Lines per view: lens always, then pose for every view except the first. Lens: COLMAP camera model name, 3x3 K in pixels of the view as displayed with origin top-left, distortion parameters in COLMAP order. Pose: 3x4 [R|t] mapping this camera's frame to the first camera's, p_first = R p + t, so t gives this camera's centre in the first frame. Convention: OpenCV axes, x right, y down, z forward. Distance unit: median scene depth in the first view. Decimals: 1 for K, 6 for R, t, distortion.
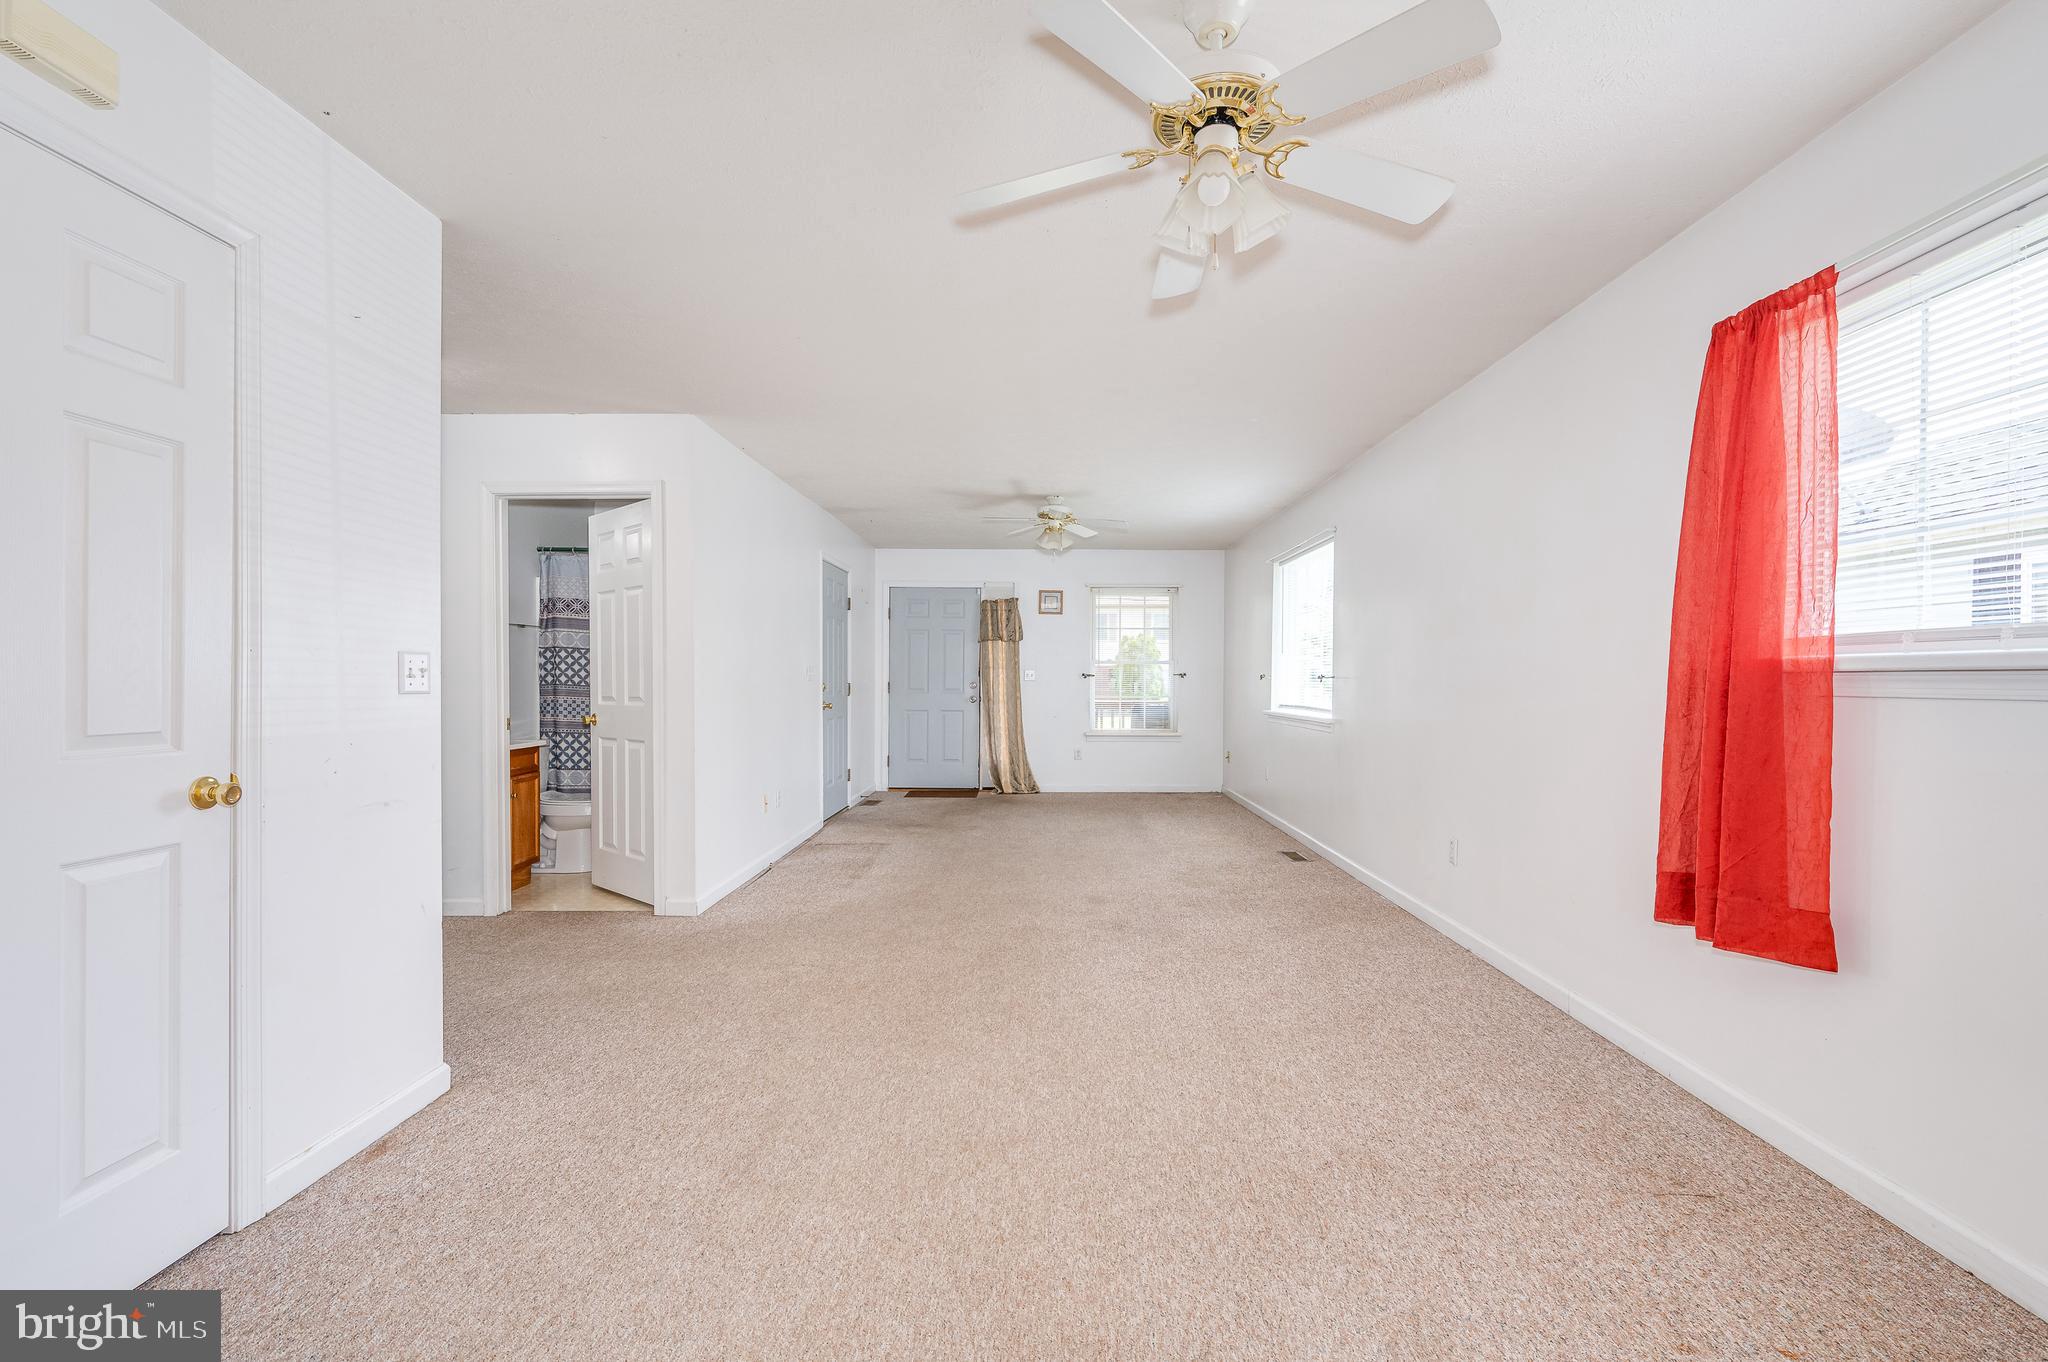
lens RADIAL K [[977.0, 0, 1011.8], [0, 977.0, 678.9], [0, 0, 1]] dist [0.000568, 0.000018]
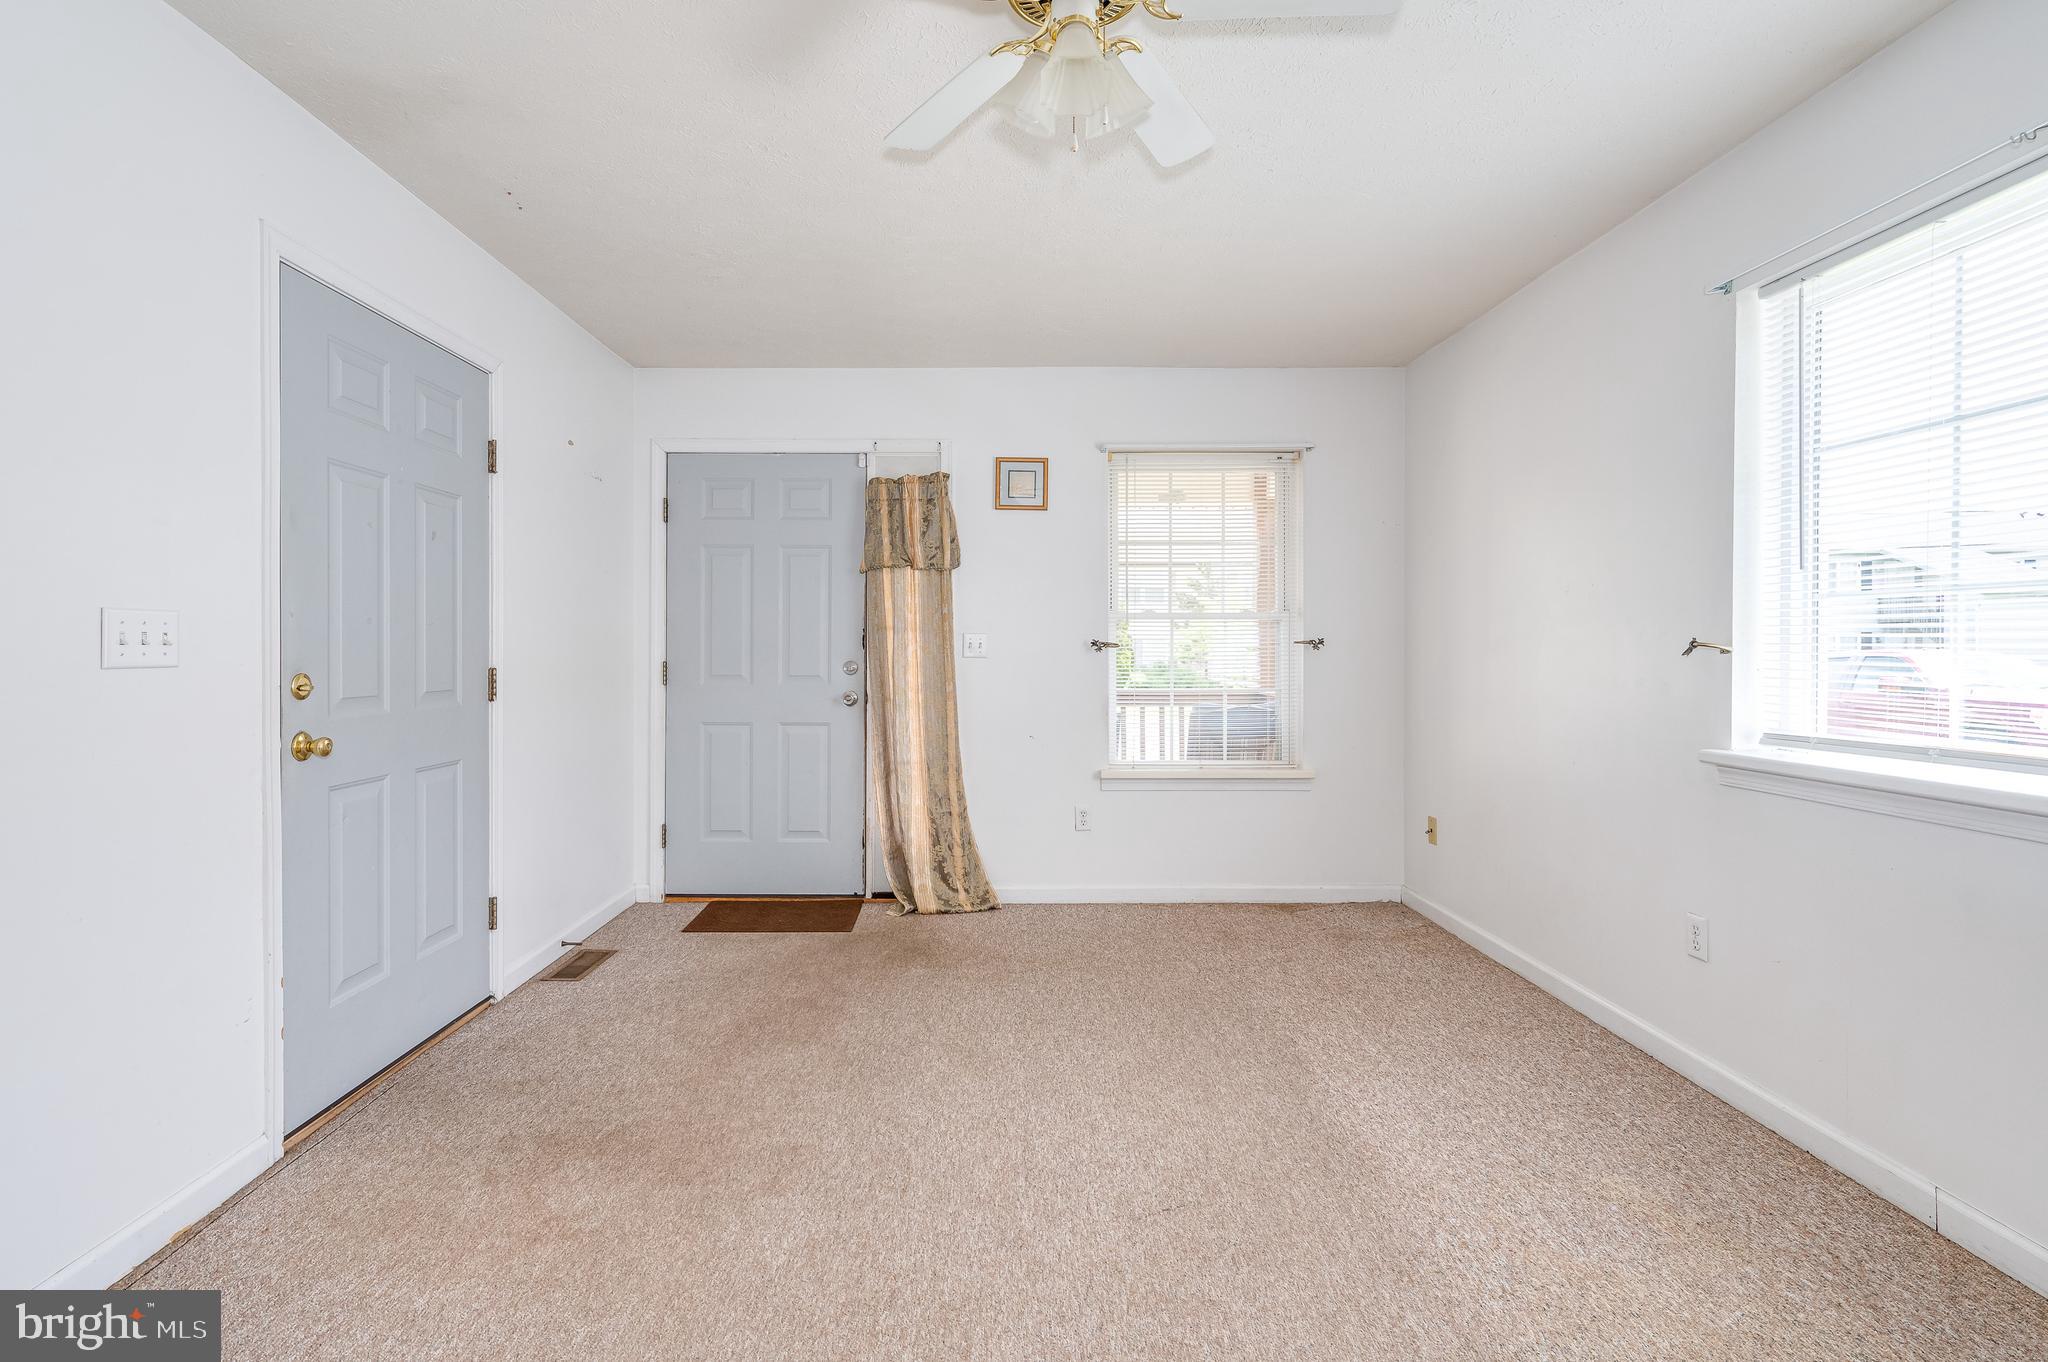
lens RADIAL K [[977.0, 0, 1011.8], [0, 977.0, 678.9], [0, 0, 1]] dist [0.000568, 0.000018]
pose [[0.998937, -0.005297, 0.045796, 0.014333], [0.003529, 0.999249, 0.038591, -0.005537], [-0.045966, -0.038388, 0.998205, 0.547389]]
